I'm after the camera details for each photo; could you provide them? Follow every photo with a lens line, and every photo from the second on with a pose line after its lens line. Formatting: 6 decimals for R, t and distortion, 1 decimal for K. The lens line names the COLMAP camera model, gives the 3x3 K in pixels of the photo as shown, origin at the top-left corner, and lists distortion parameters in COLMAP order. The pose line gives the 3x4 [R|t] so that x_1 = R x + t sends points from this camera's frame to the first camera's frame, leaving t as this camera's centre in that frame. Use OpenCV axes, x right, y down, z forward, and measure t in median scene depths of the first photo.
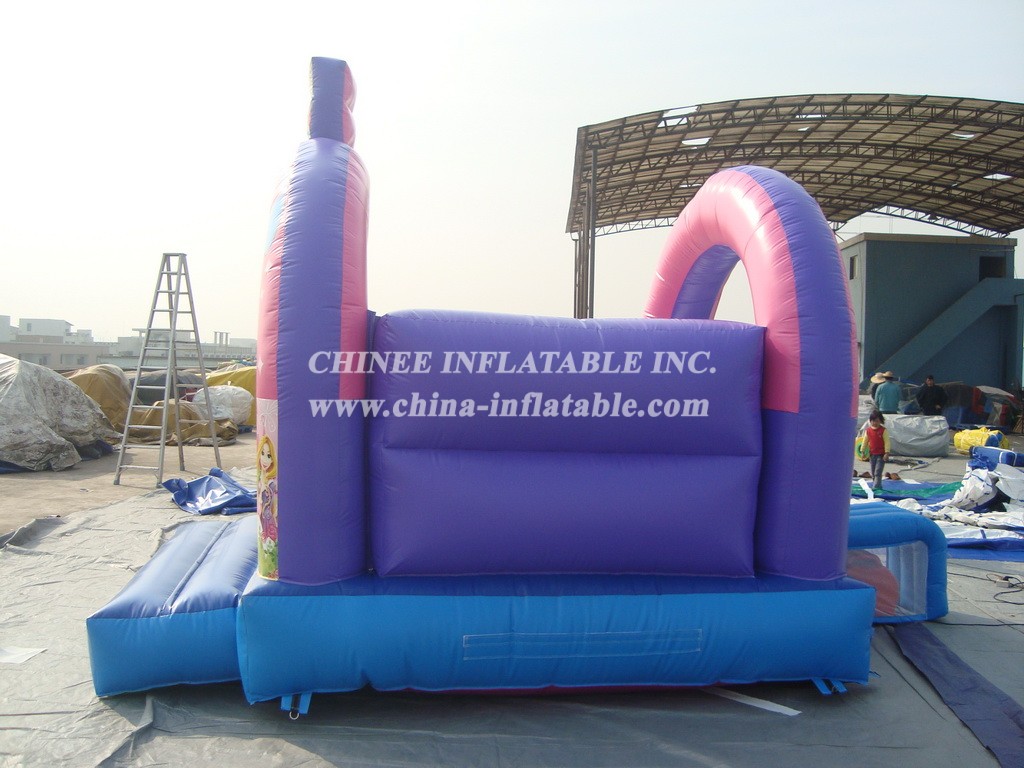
lens RADIAL K [[979.0, 0, 517.0], [0, 979.0, 378.1], [0, 0, 1]] dist [-0.147191, 0.000000]
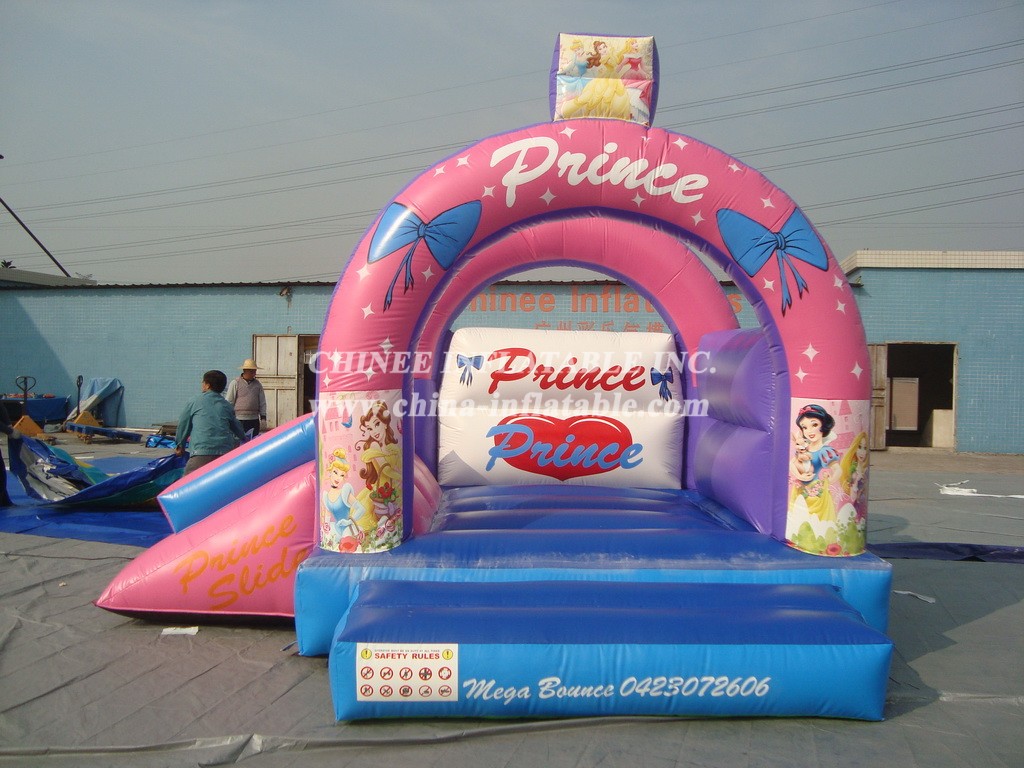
lens RADIAL K [[979.0, 0, 506.6], [0, 979.0, 387.5], [0, 0, 1]] dist [-0.147191, 0.000000]
pose [[0.143281, -0.047187, 0.988556, -0.241717], [0.005208, 0.998885, 0.046925, -0.008238], [-0.989668, -0.001575, 0.143367, 0.208770]]
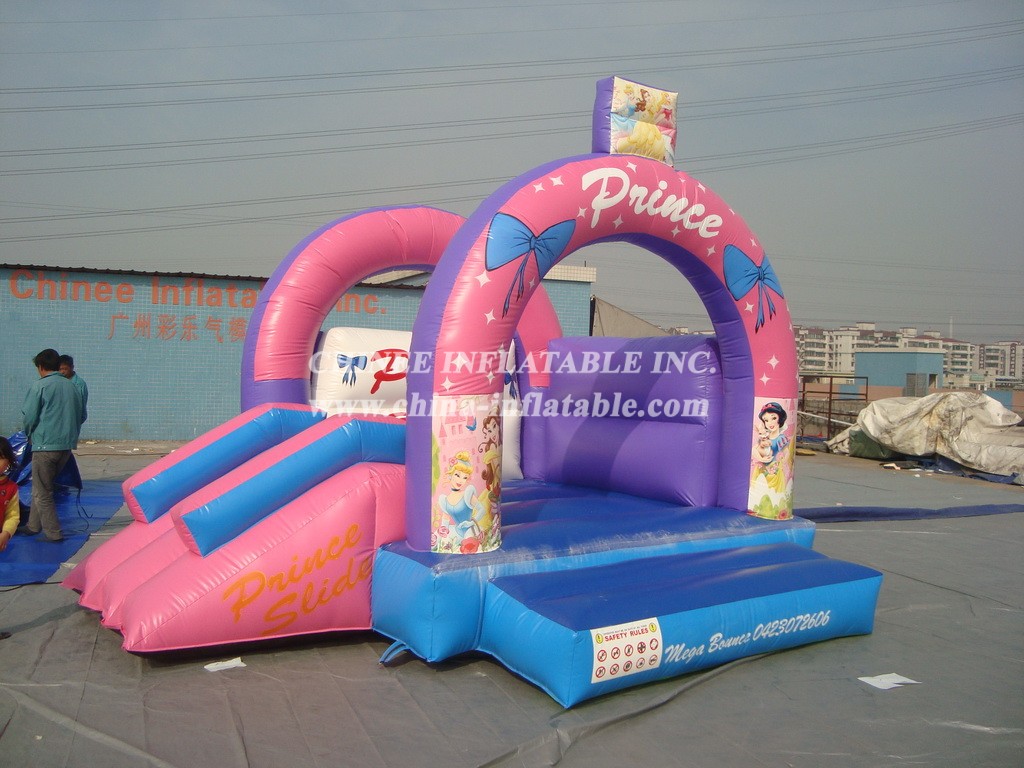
lens RADIAL K [[979.0, 0, 502.6], [0, 979.0, 388.6], [0, 0, 1]] dist [-0.147191, 0.000000]
pose [[-0.432788, -0.055090, 0.899811, -0.235529], [-0.023036, 0.998481, 0.050052, -0.009819], [-0.901201, 0.000934, -0.433400, 0.343708]]
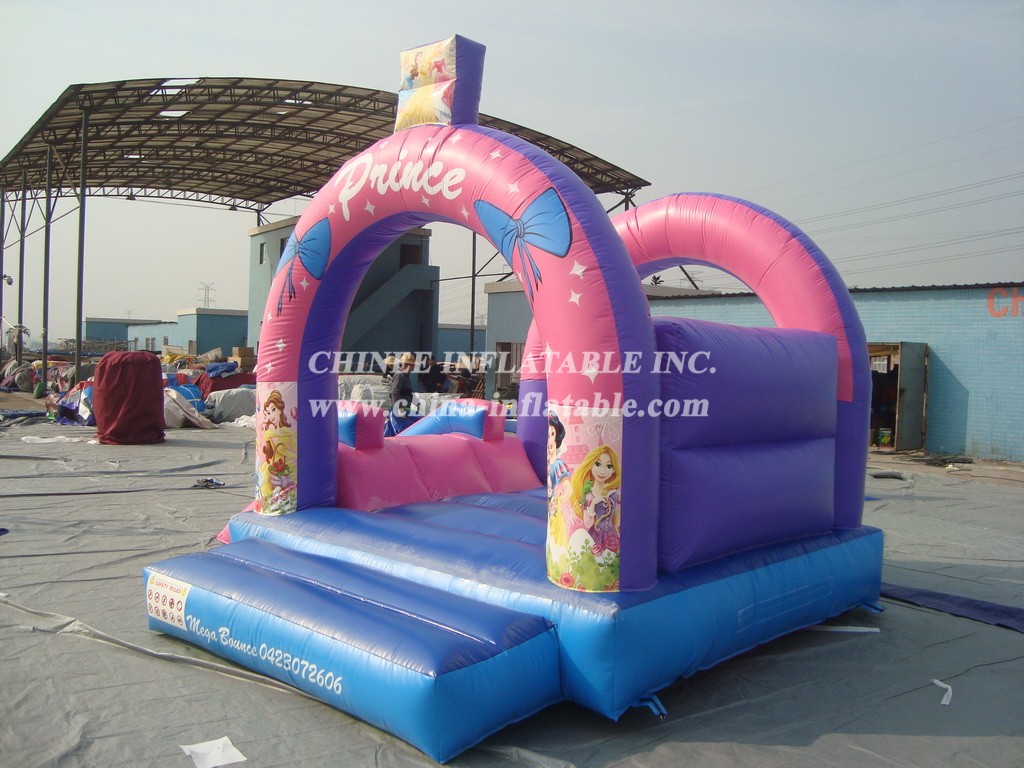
lens RADIAL K [[979.0, 0, 512.6], [0, 979.0, 373.4], [0, 0, 1]] dist [-0.147191, 0.000000]
pose [[0.788410, -0.014970, 0.614968, -0.154799], [0.002243, 0.999767, 0.021461, -0.005727], [-0.615146, -0.015541, 0.788260, 0.047227]]
